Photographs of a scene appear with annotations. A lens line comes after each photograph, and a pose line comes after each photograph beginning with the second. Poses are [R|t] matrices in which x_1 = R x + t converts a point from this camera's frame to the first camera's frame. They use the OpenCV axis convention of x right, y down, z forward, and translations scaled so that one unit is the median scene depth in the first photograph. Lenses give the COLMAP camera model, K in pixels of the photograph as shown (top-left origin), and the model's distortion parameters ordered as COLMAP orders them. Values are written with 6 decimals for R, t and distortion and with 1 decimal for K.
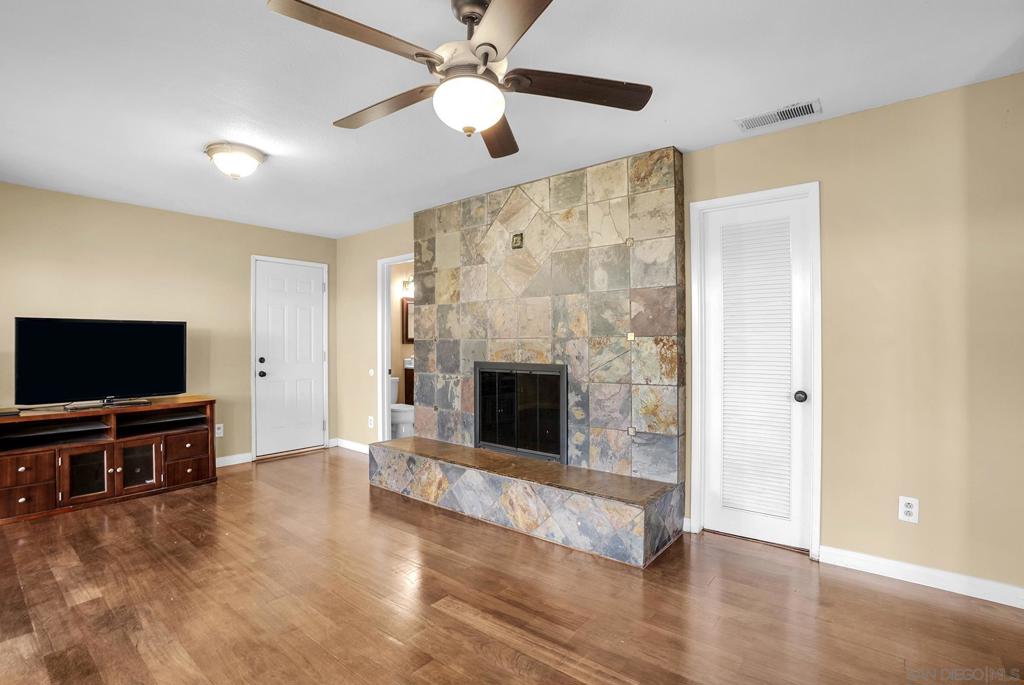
lens RADIAL K [[487.3, 0, 512.0], [0, 487.3, 342.5], [0, 0, 1]] dist [-0.075905, 0.031000]
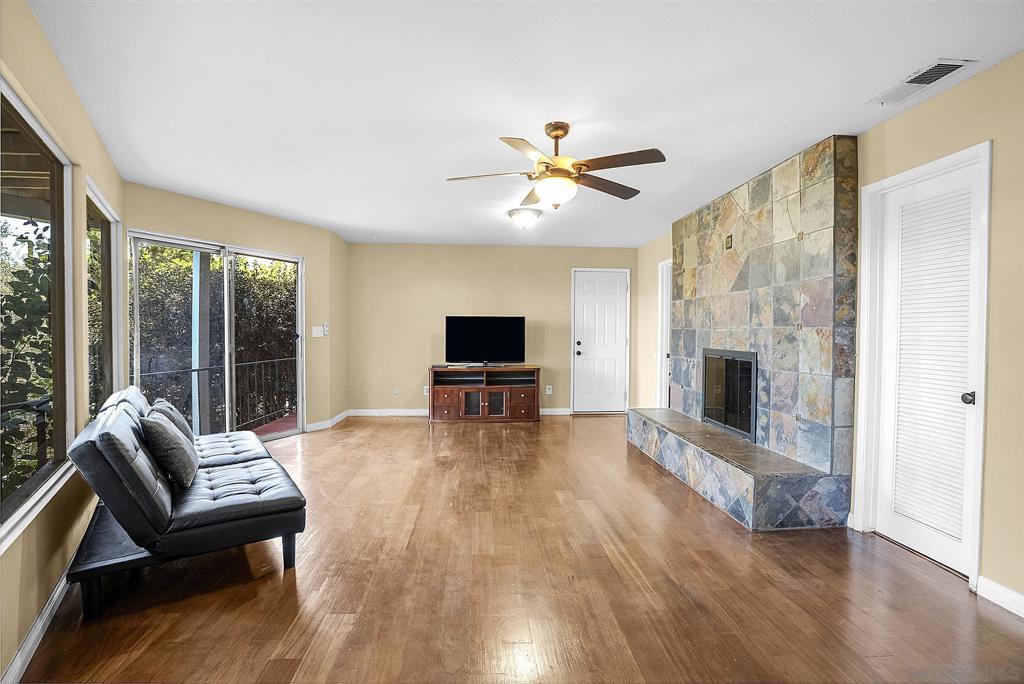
lens RADIAL K [[487.3, 0, 512.0], [0, 487.3, 342.0], [0, 0, 1]] dist [-0.075905, 0.031000]
pose [[0.676414, 0.023495, -0.736146, 0.534750], [-0.007414, 0.999658, 0.025093, -0.000966], [0.736484, -0.011515, 0.676357, -0.135357]]
